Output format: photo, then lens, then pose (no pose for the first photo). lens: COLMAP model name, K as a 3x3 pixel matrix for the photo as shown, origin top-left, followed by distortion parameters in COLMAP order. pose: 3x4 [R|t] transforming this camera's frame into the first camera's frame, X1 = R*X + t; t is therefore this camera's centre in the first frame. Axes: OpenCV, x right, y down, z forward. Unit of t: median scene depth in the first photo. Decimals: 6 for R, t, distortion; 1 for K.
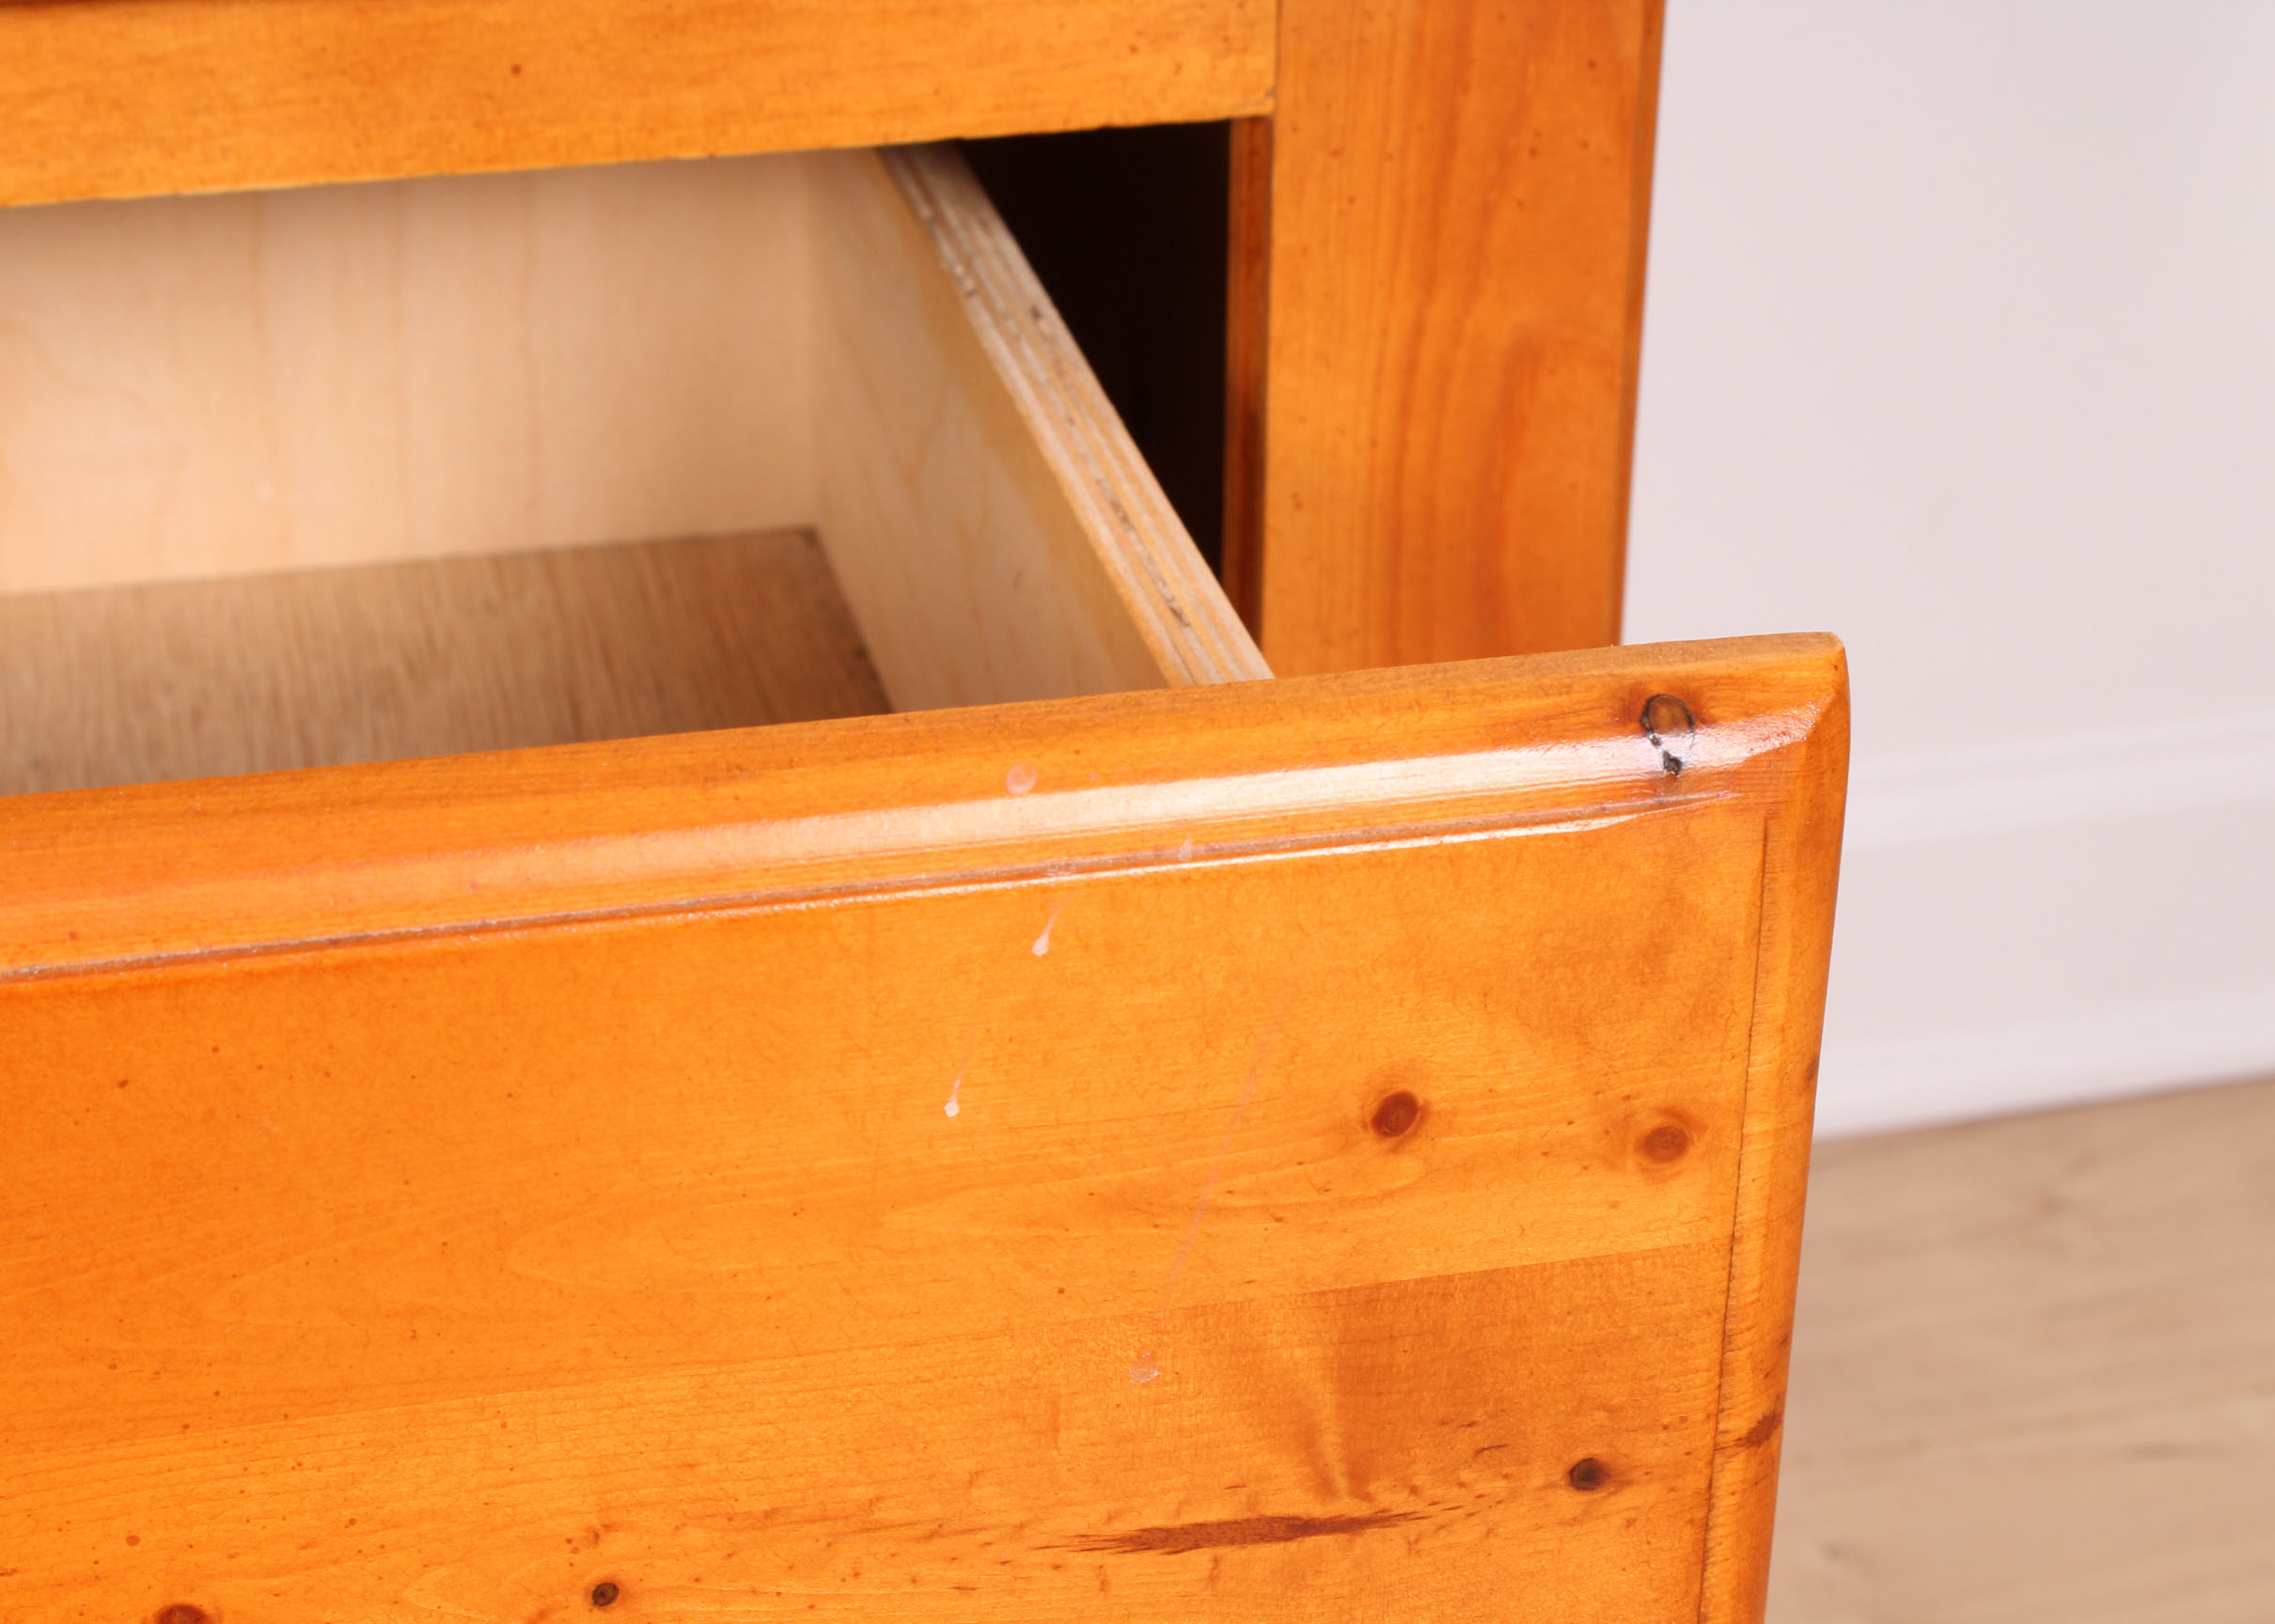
lens RADIAL K [[4249.6, 0, 1113.9], [0, 4249.6, 843.9], [0, 0, 1]] dist [-0.010978, 0.000000]
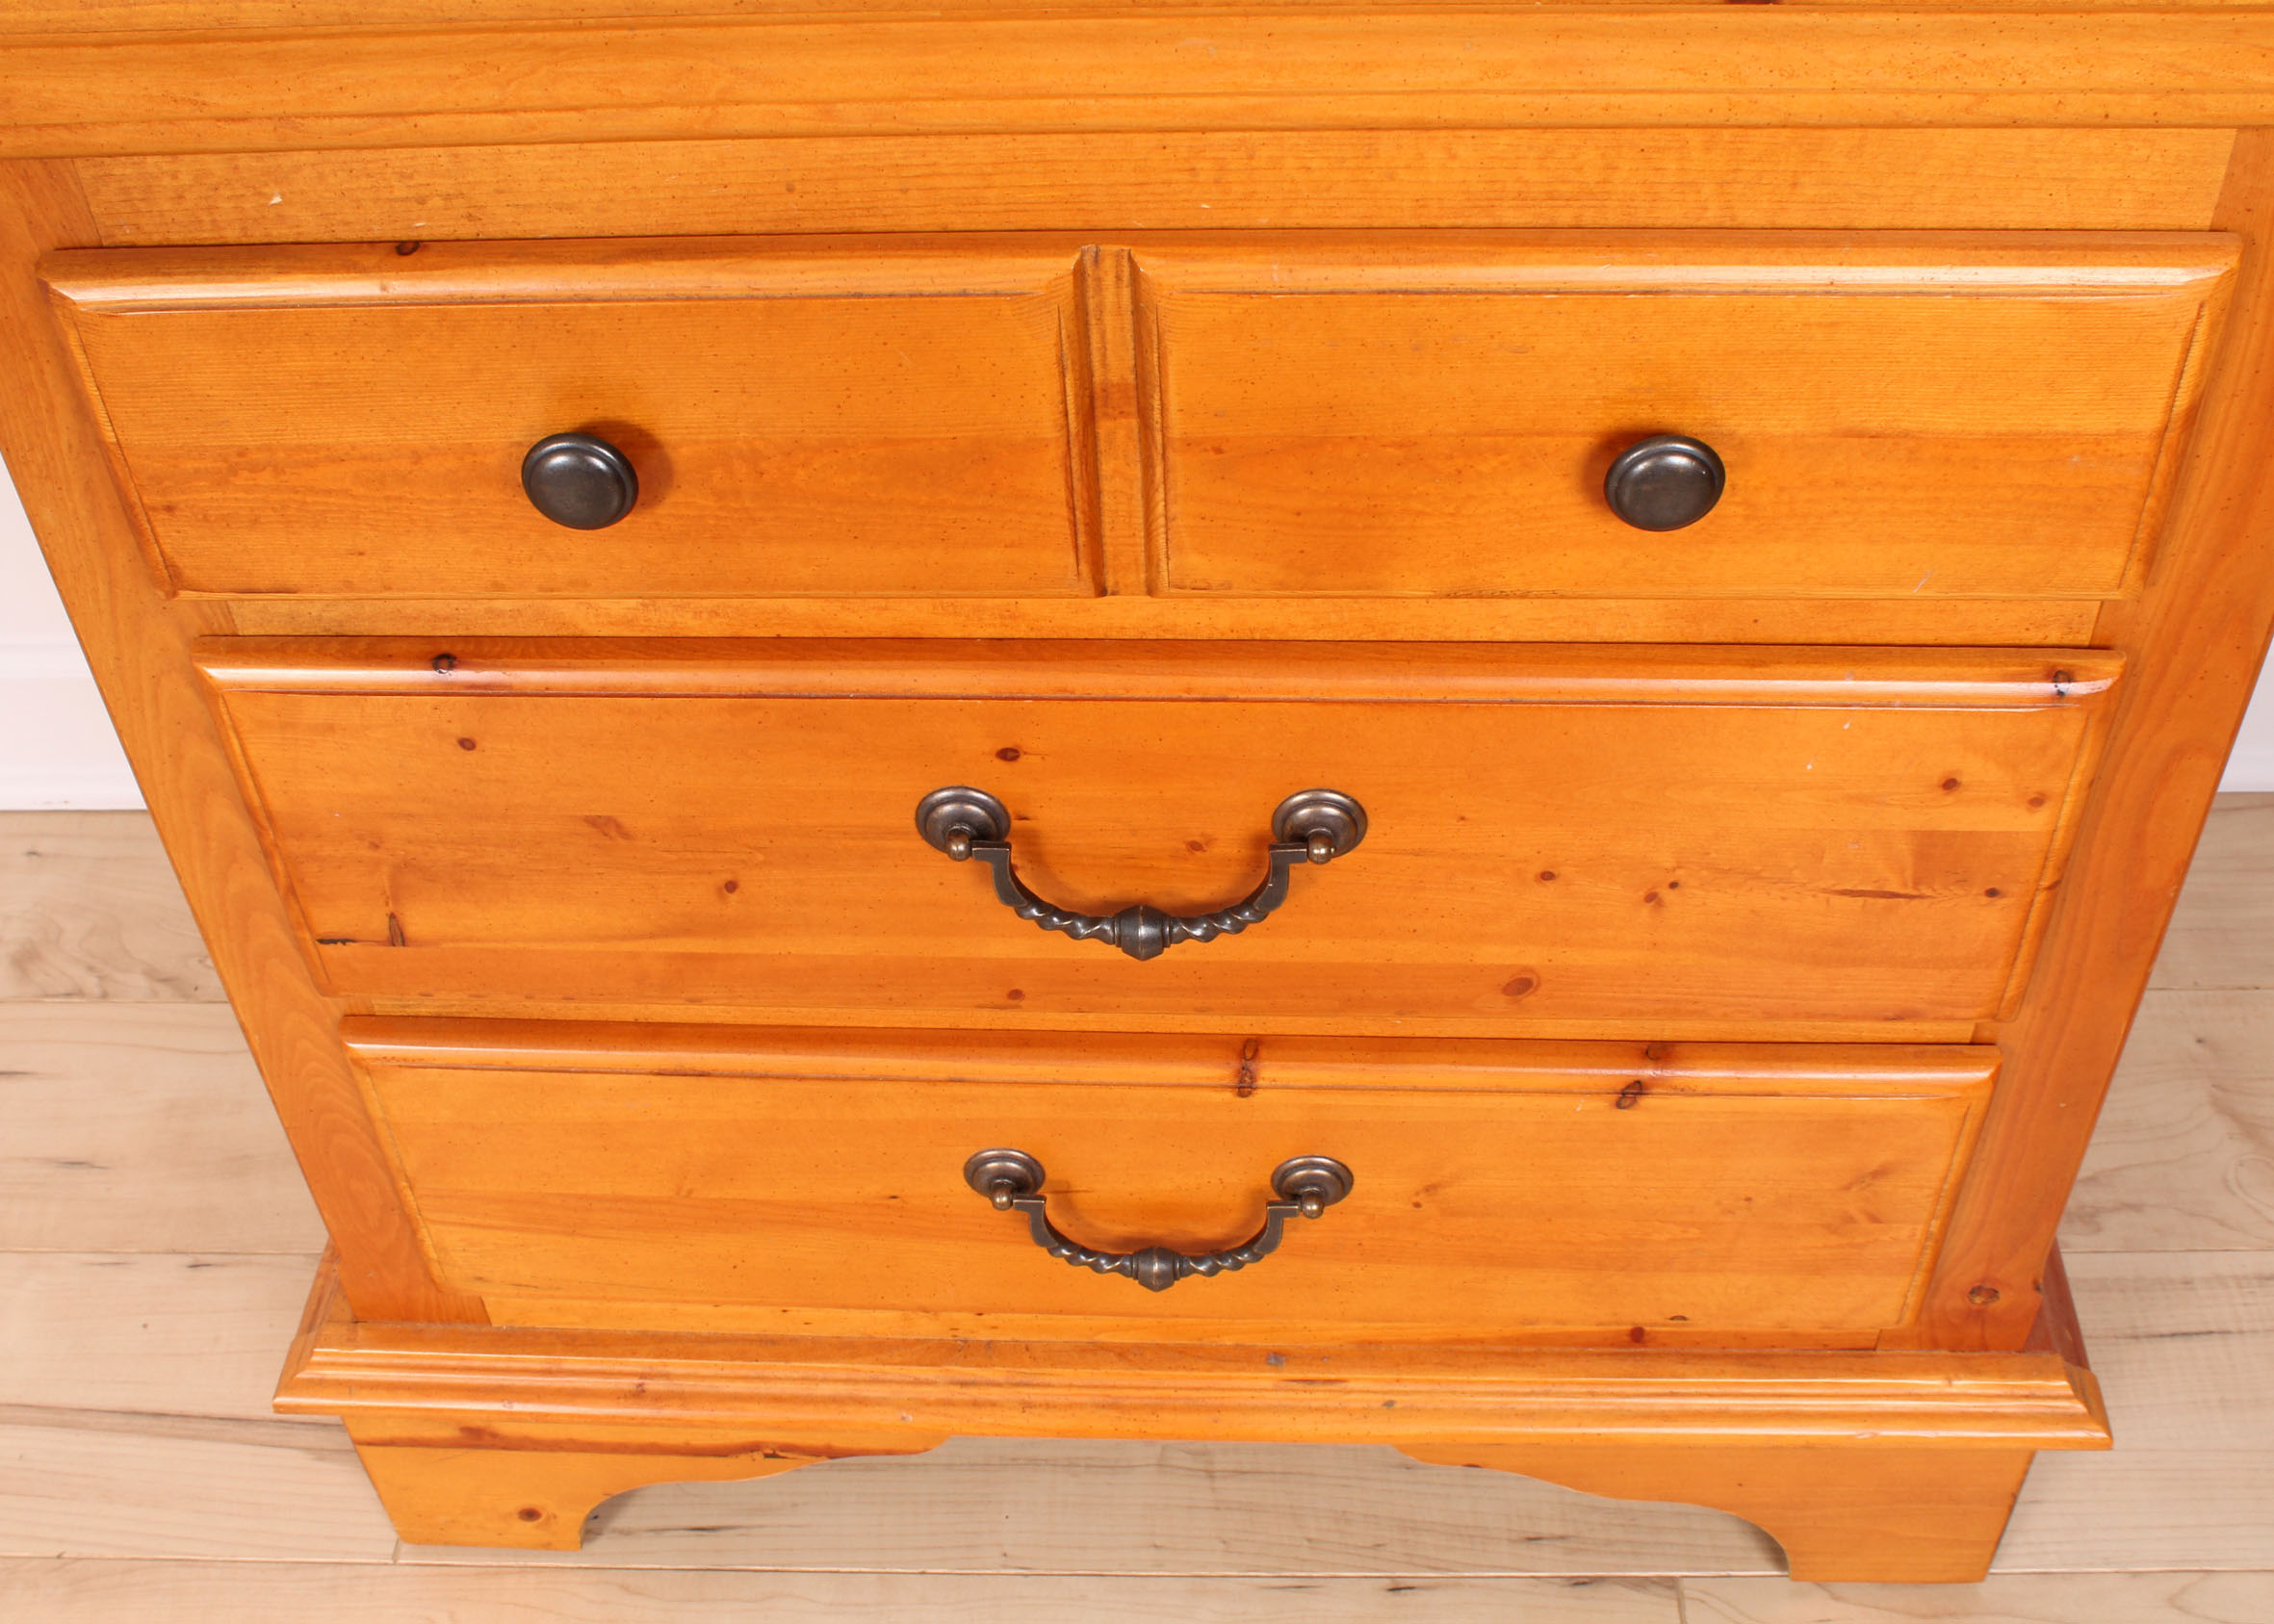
lens RADIAL K [[2381.6, 0, 1119.3], [0, 2381.6, 797.0], [0, 0, 1]] dist [-0.084631, 0.000000]
pose [[0.957555, 0.159787, -0.239911, -0.101023], [-0.093587, 0.959545, 0.265547, -0.328464], [0.272636, -0.231823, 0.933771, -0.789583]]
